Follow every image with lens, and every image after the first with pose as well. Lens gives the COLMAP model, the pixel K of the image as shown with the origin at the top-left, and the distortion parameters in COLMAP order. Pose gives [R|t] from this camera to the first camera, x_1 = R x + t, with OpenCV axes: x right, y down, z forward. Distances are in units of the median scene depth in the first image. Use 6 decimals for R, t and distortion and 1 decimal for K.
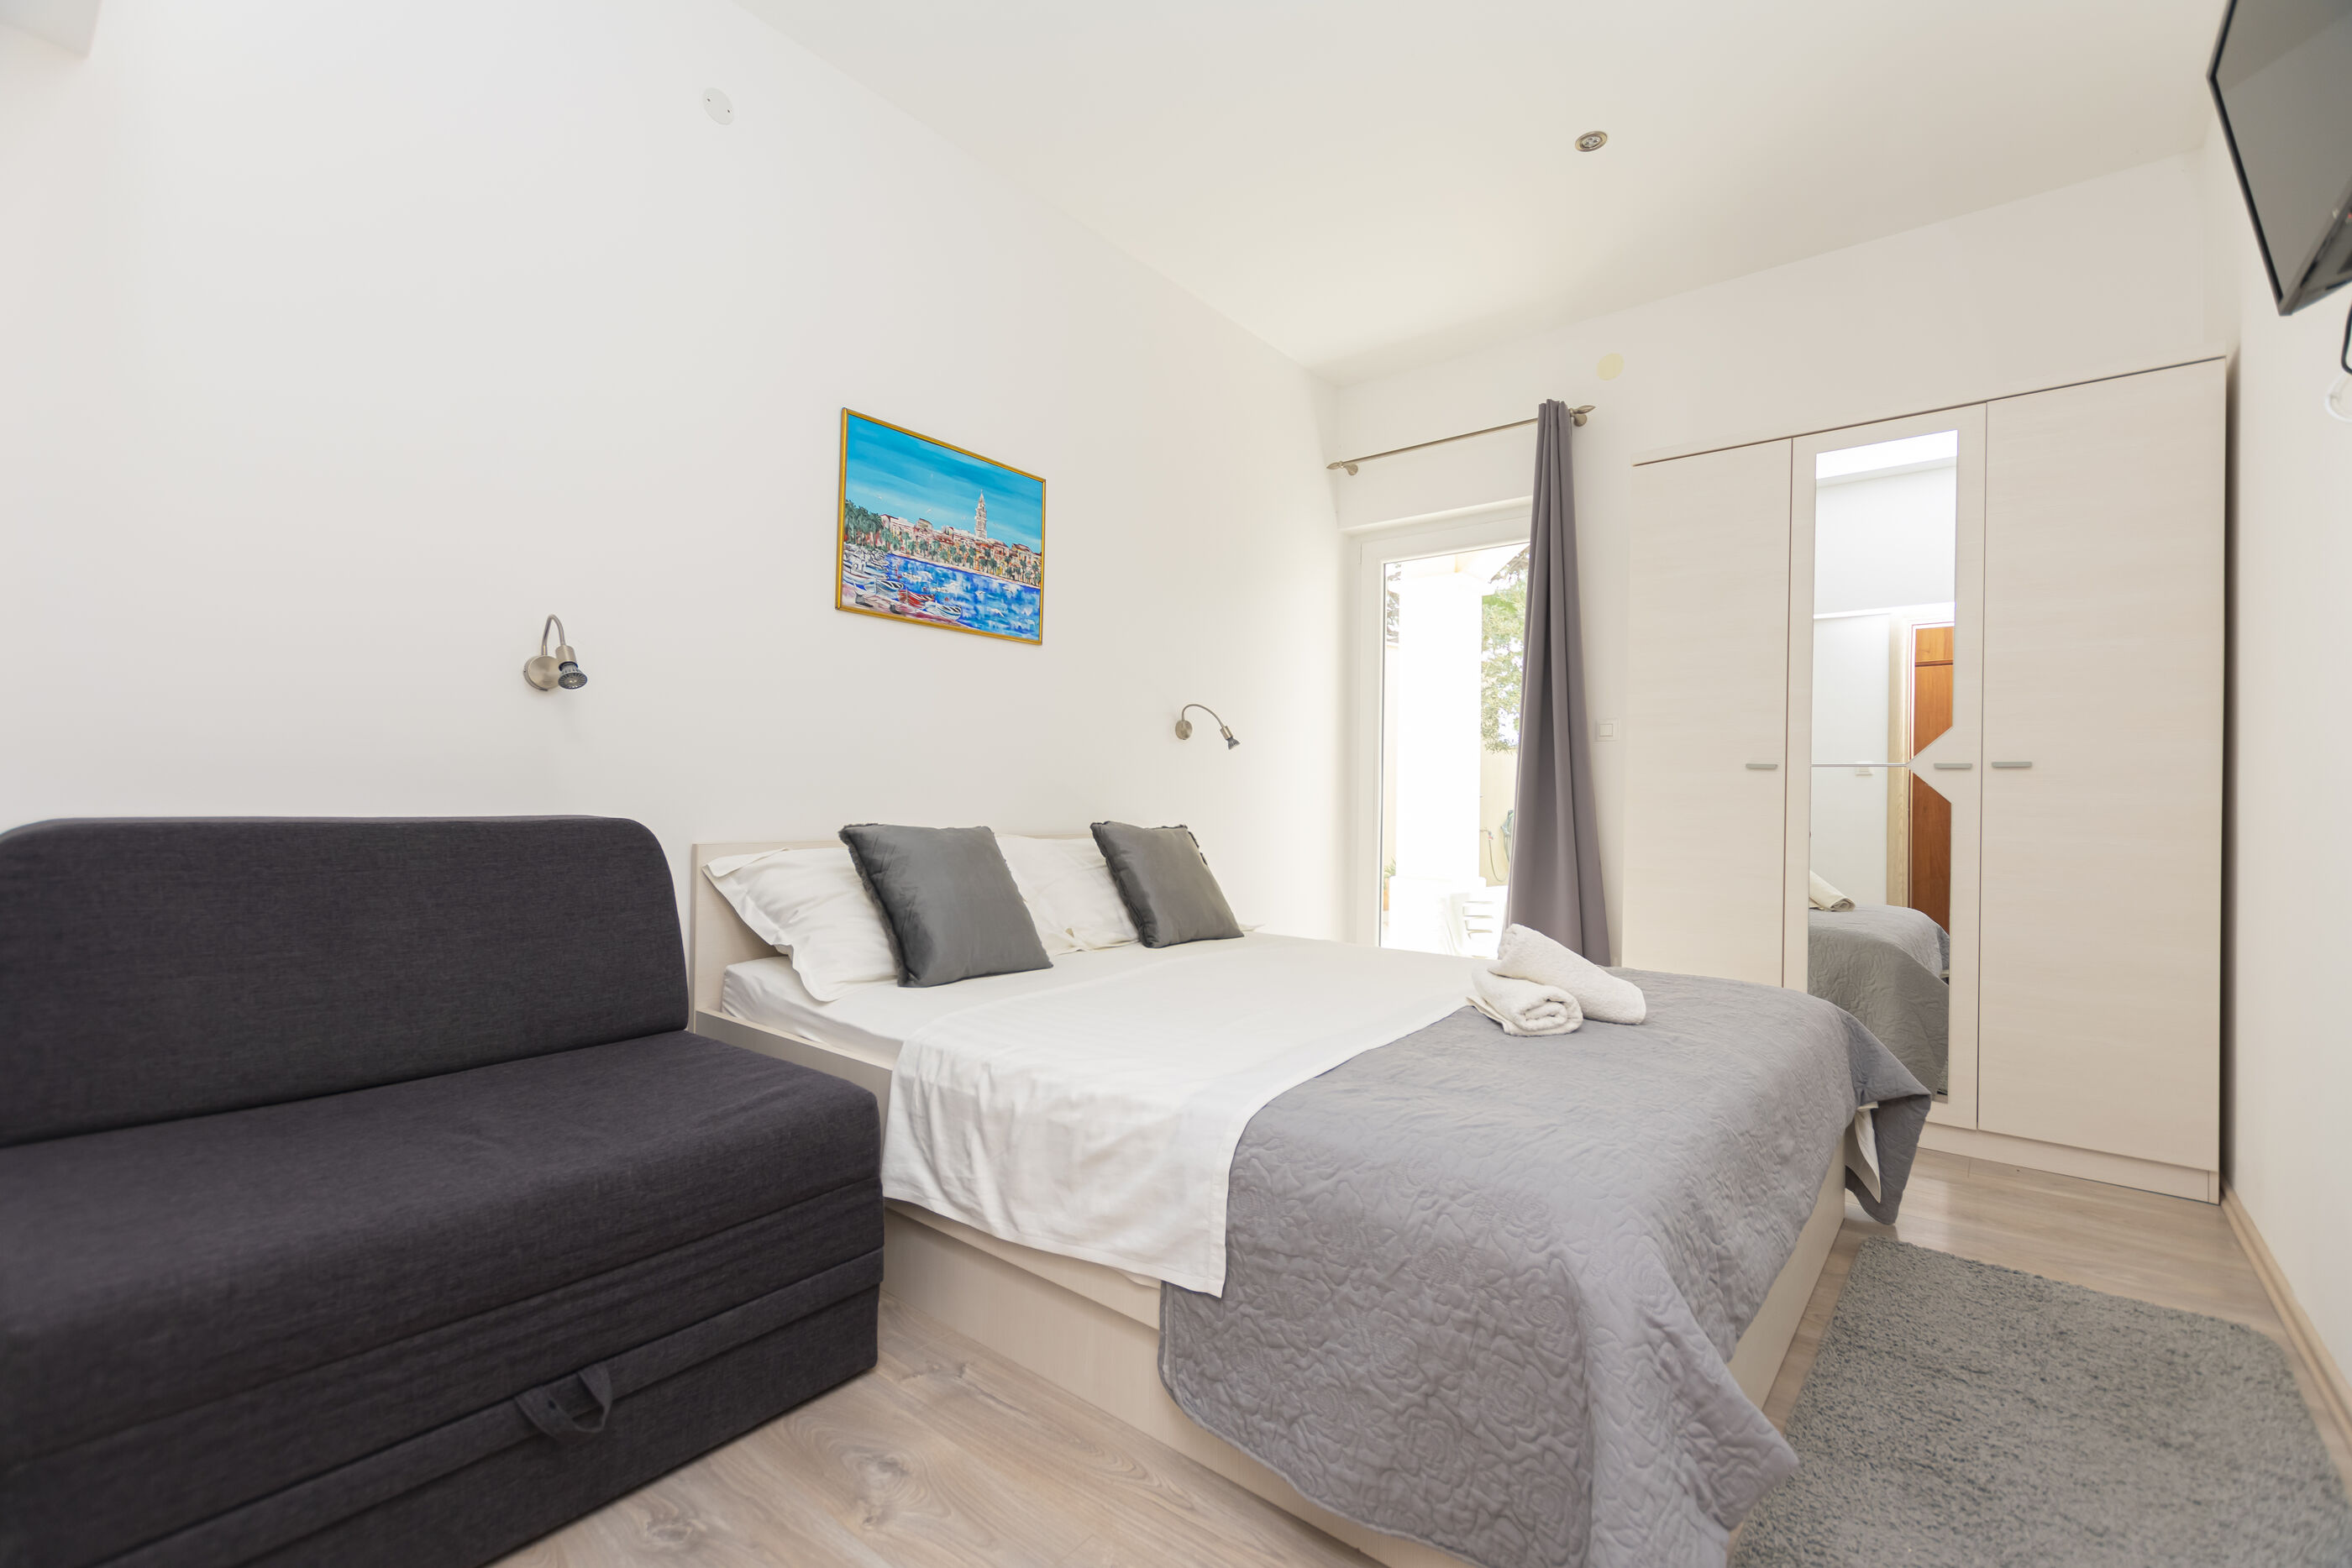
lens RADIAL K [[1008.0, 0, 1178.1], [0, 1008.0, 791.7], [0, 0, 1]] dist [0.001136, 0.000134]
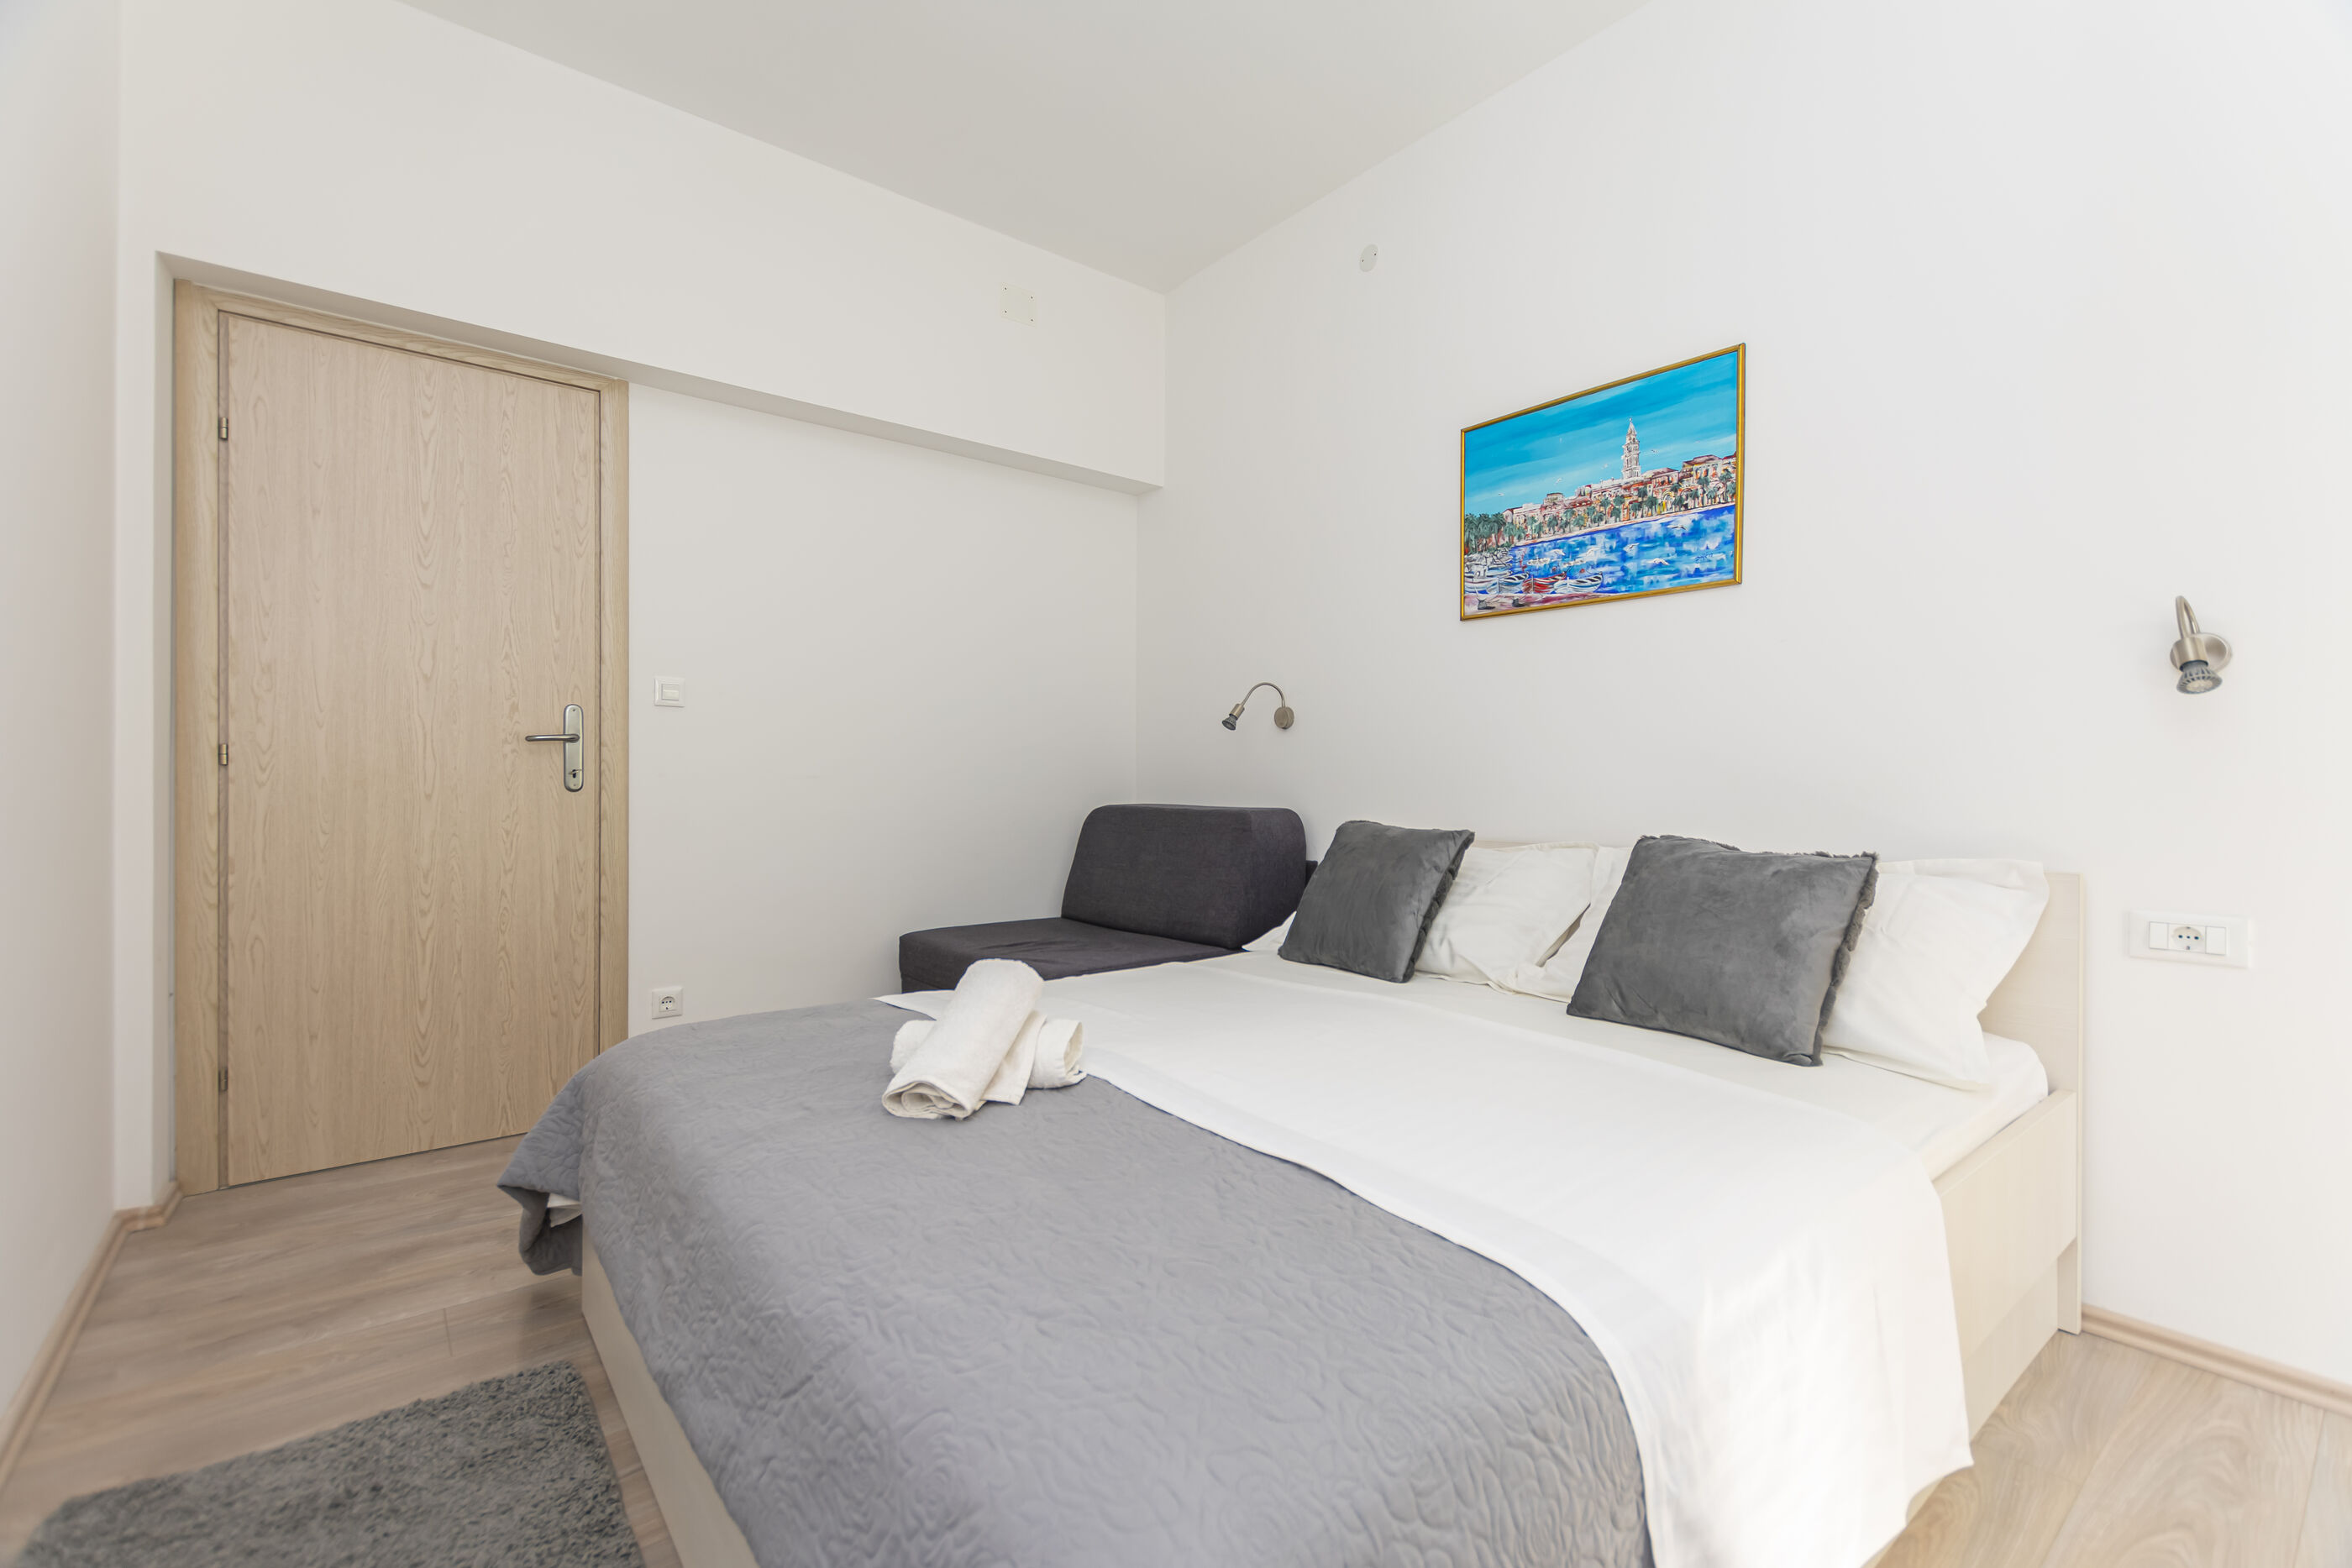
lens RADIAL K [[1008.0, 0, 1176.1], [0, 1008.0, 781.3], [0, 0, 1]] dist [0.001136, 0.000134]
pose [[-0.206225, -0.012429, -0.978426, 0.685075], [-0.003554, 0.999922, -0.011953, 0.000797], [0.978498, 0.001012, -0.206253, 0.837643]]
